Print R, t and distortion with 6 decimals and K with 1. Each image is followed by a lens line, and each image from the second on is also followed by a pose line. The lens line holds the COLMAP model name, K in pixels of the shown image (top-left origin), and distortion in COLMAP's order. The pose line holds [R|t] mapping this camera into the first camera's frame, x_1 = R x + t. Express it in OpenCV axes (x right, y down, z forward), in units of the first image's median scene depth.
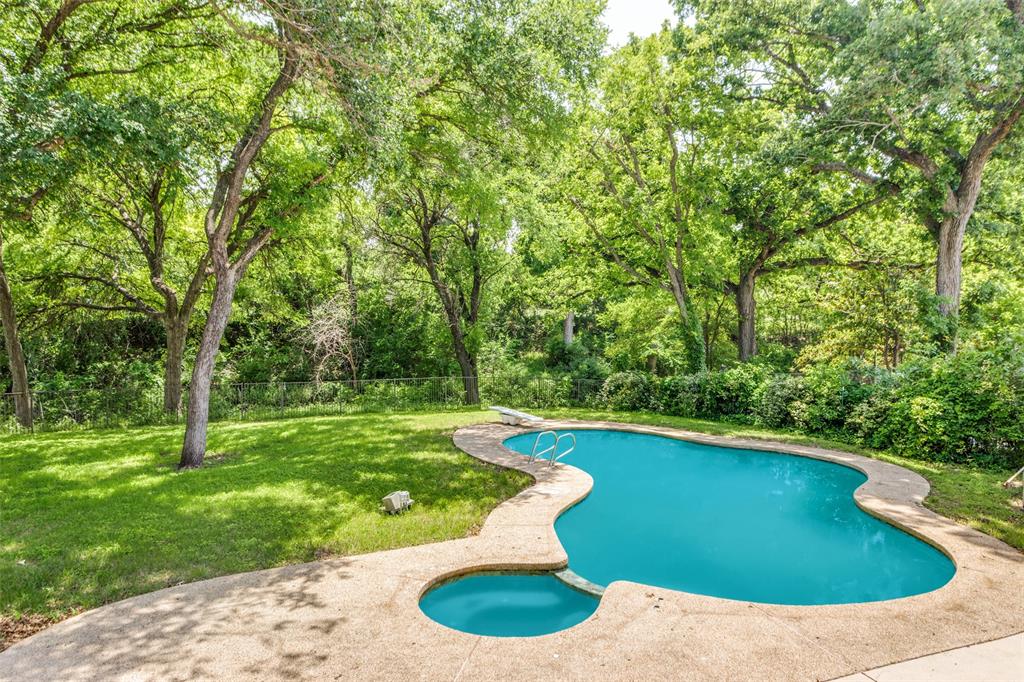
lens RADIAL K [[718.2, 0, 509.2], [0, 718.2, 341.3], [0, 0, 1]] dist [0.002408, 0.000128]
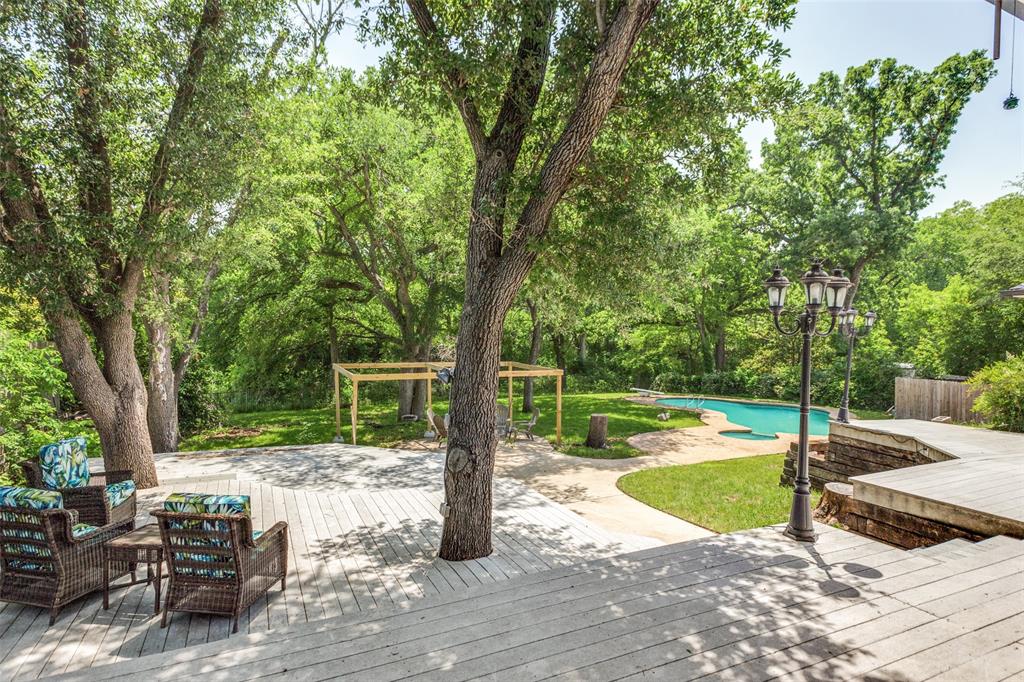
lens RADIAL K [[542.5, 0, 509.7], [0, 542.5, 340.8], [0, 0, 1]] dist [-0.009423, 0.007216]
pose [[0.998715, 0.001352, 0.050664, -0.405497], [0.000241, 0.999506, -0.031412, 0.004148], [-0.050681, 0.031384, 0.998222, -0.466791]]
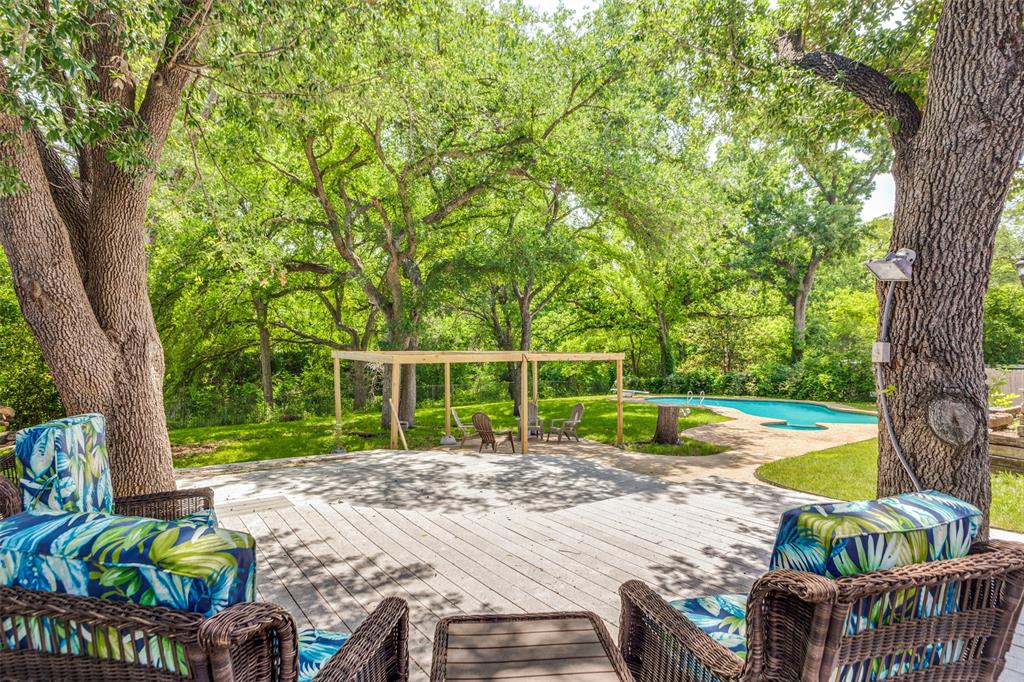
lens RADIAL K [[542.5, 0, 511.4], [0, 542.5, 342.0], [0, 0, 1]] dist [-0.009423, 0.007216]
pose [[0.972618, -0.009184, 0.232230, -0.556553], [0.023371, 0.998019, -0.058413, 0.039546], [-0.231233, 0.062241, 0.970905, -0.307592]]
